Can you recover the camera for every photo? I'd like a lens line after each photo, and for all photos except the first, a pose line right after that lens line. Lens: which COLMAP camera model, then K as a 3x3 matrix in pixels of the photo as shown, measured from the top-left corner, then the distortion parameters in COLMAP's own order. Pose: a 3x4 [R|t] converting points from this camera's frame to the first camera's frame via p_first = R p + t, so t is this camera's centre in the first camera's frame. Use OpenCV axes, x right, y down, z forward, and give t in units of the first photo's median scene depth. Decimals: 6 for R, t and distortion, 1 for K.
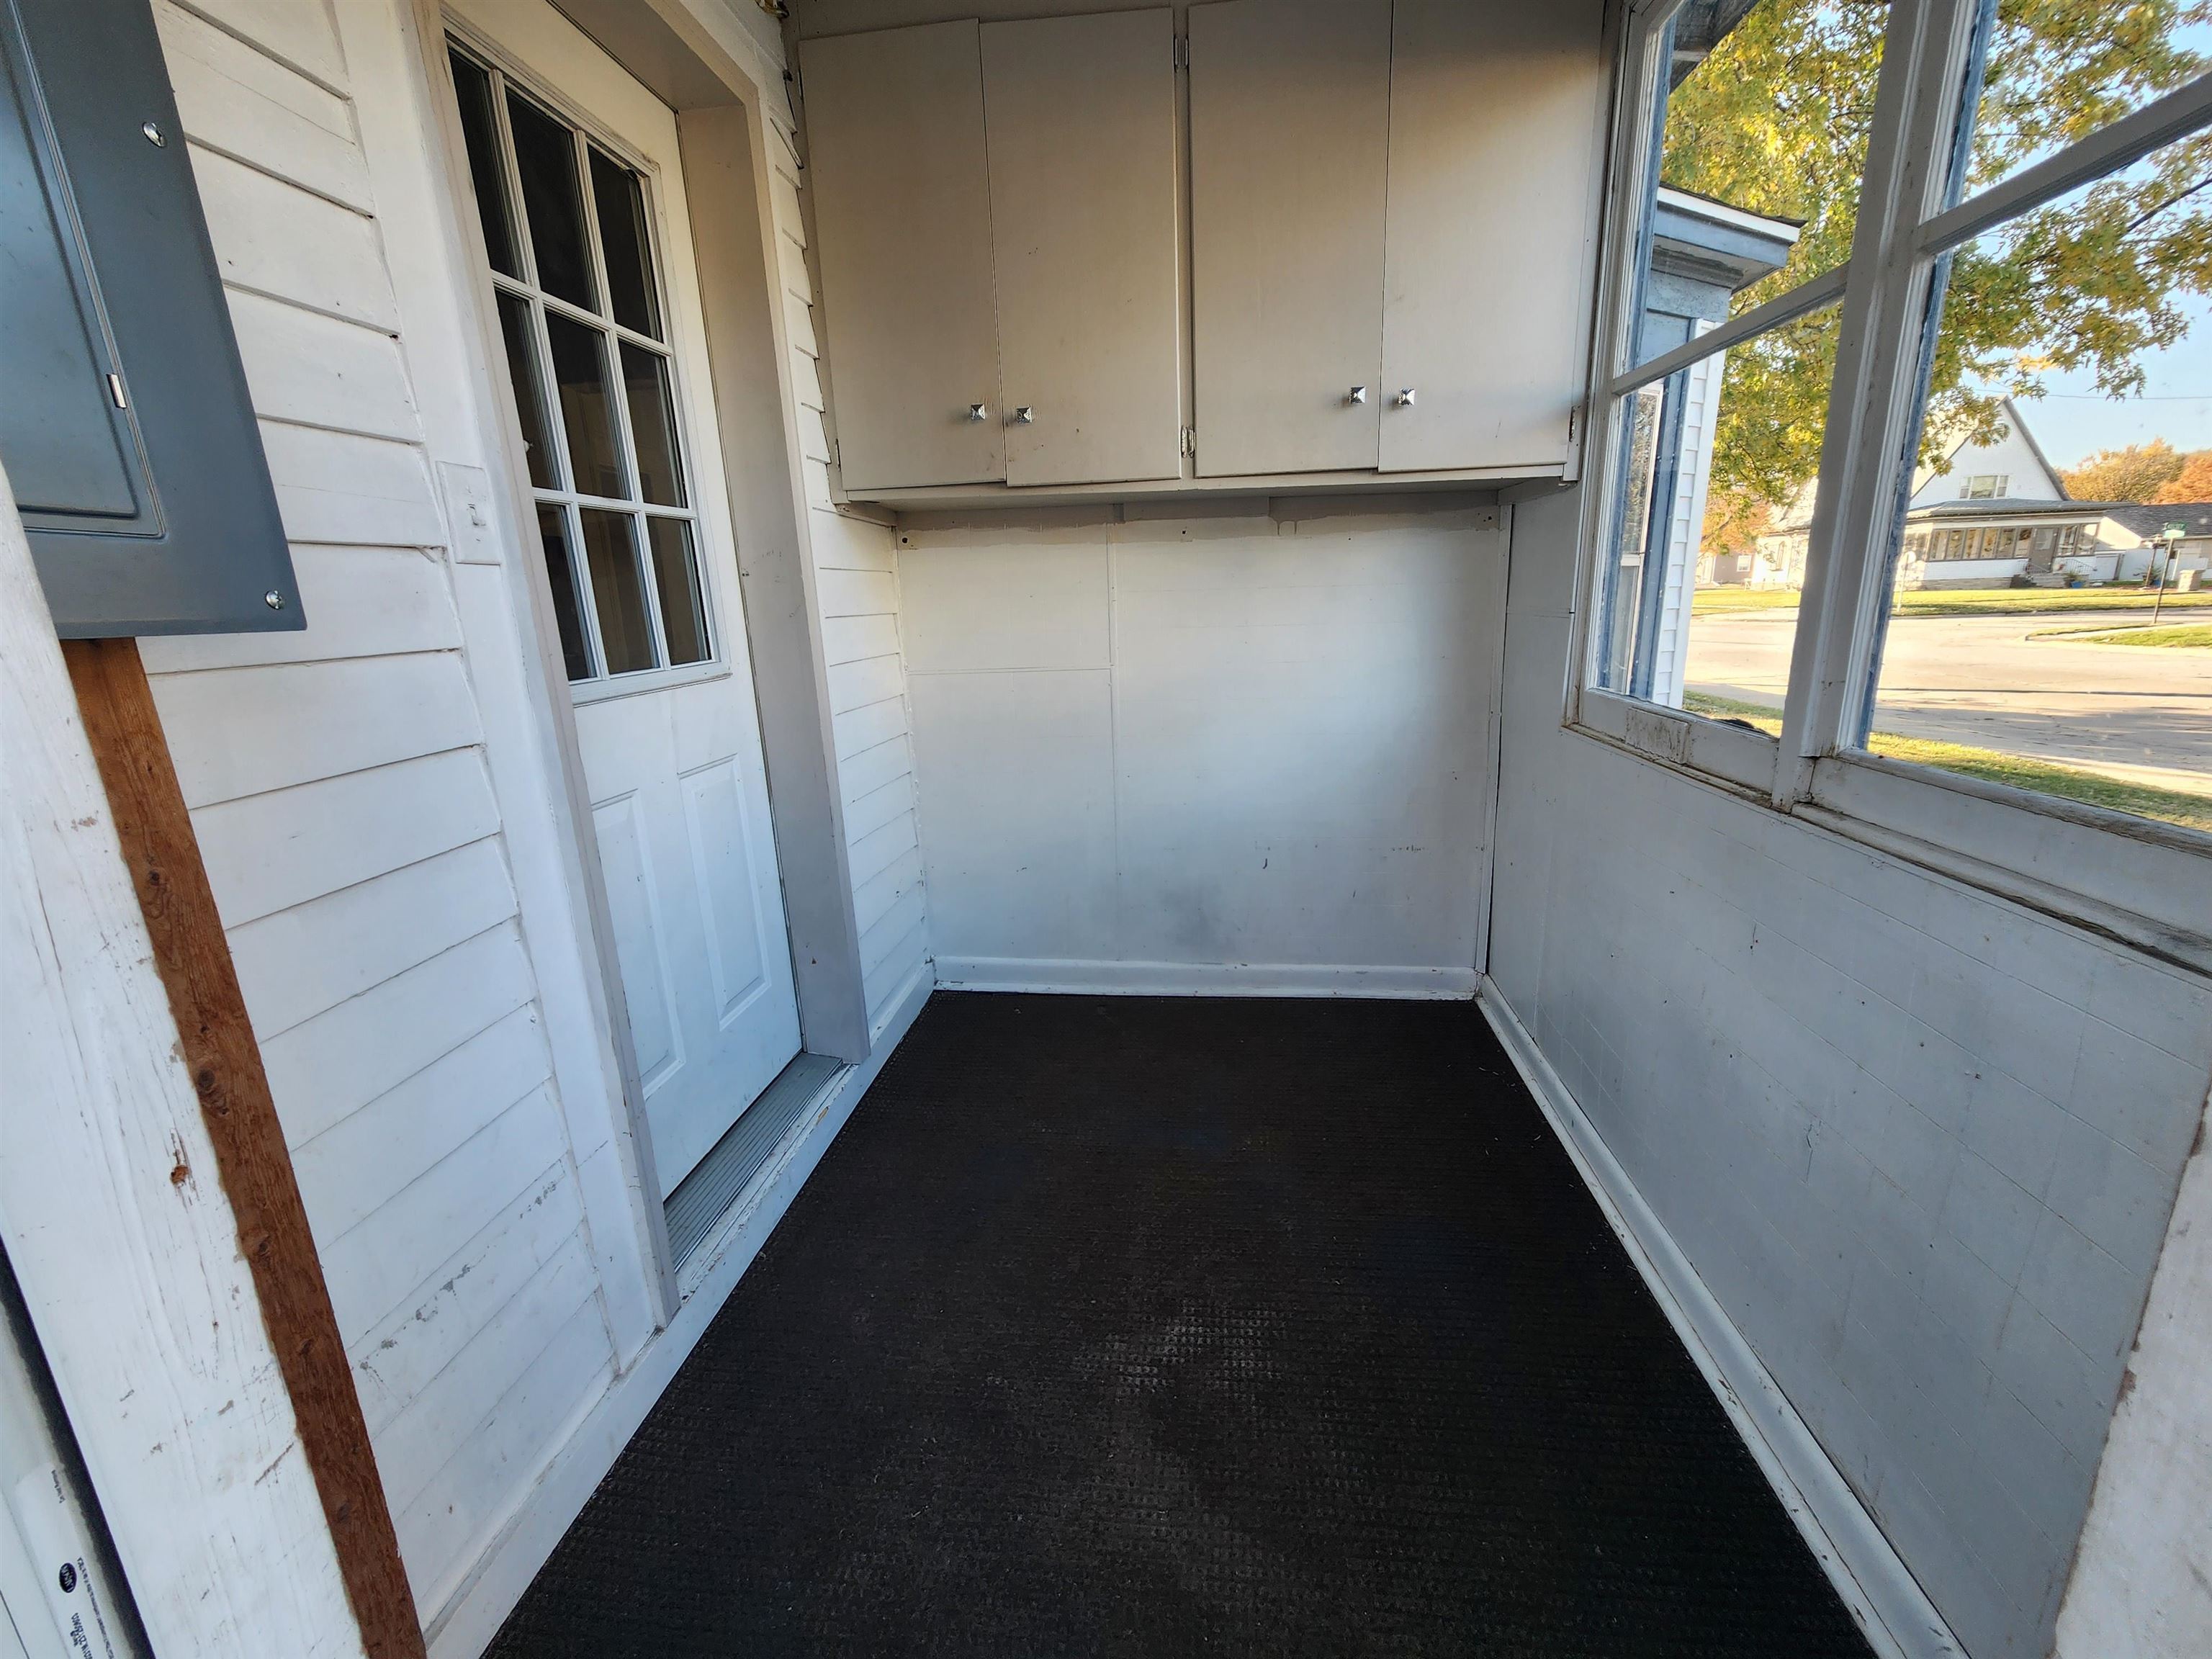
lens RADIAL K [[921.0, 0, 1106.6], [0, 921.0, 828.0], [0, 0, 1]] dist [-0.001977, 0.002272]
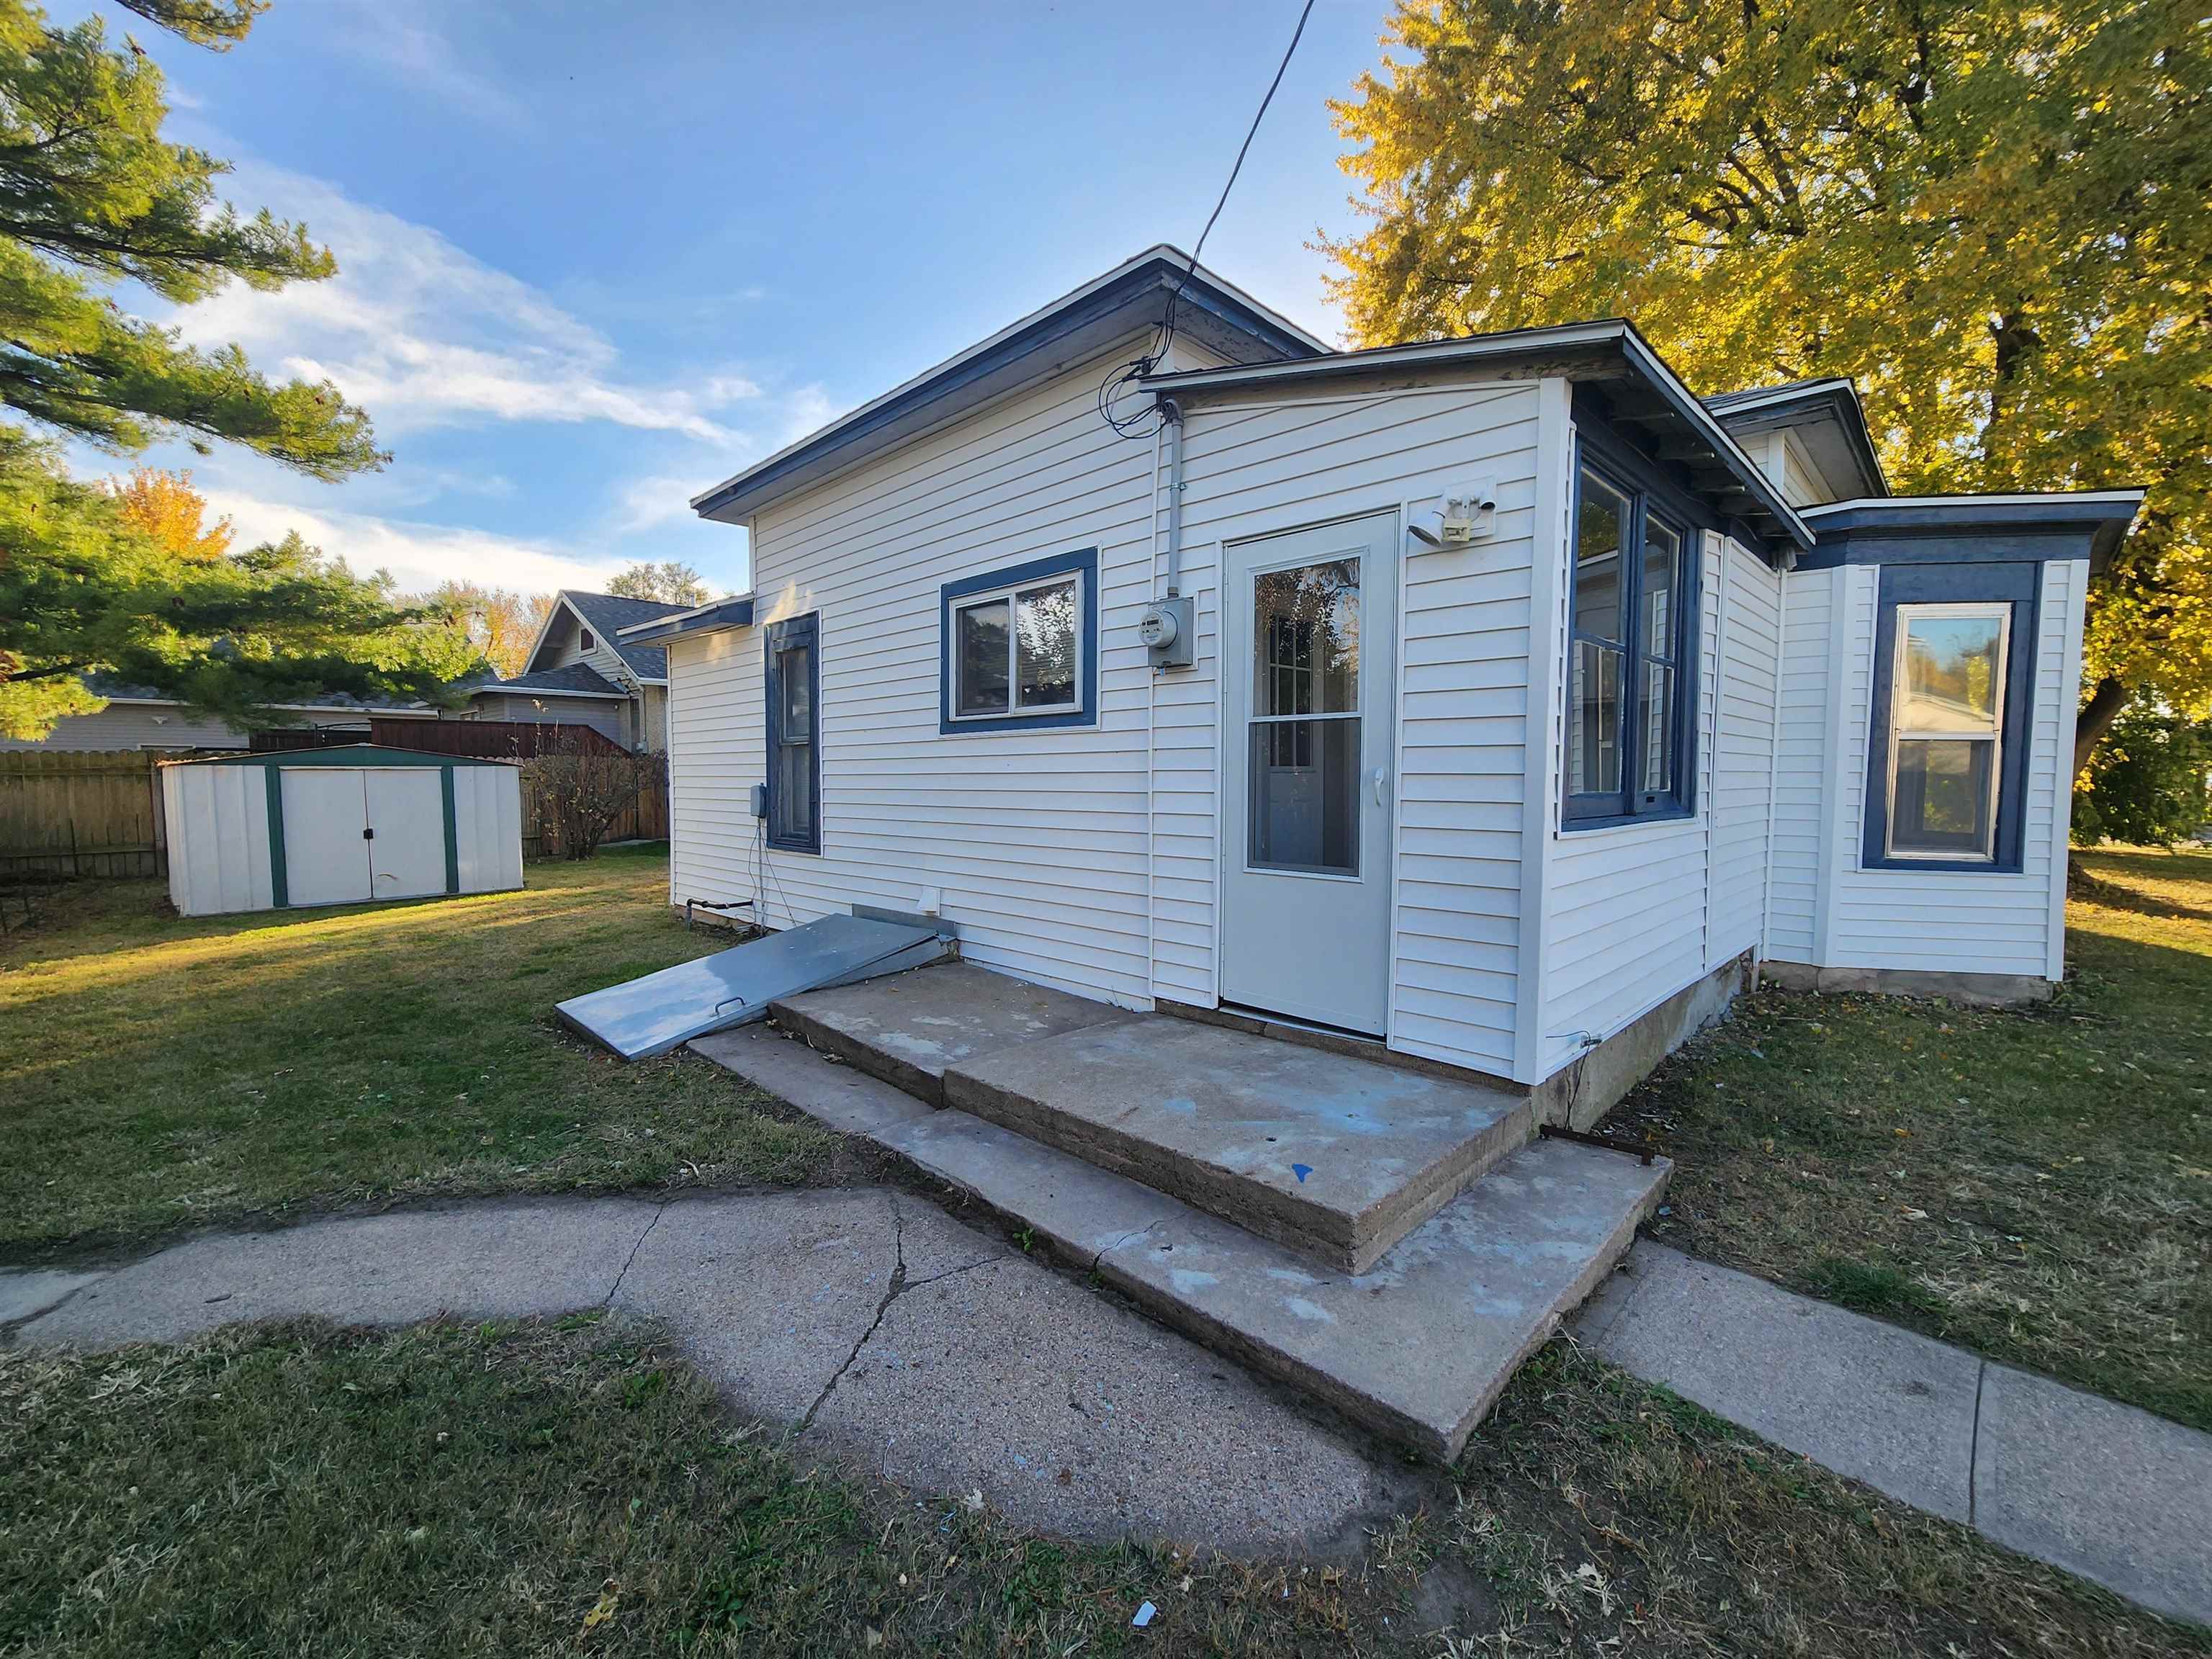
lens RADIAL K [[921.0, 0, 1106.9], [0, 921.0, 831.6], [0, 0, 1]] dist [-0.001977, 0.002272]
pose [[0.780949, 0.075485, -0.620017, 1.127449], [-0.183659, 0.976538, -0.112439, 0.581265], [0.596983, 0.201681, 0.776490, -2.042980]]
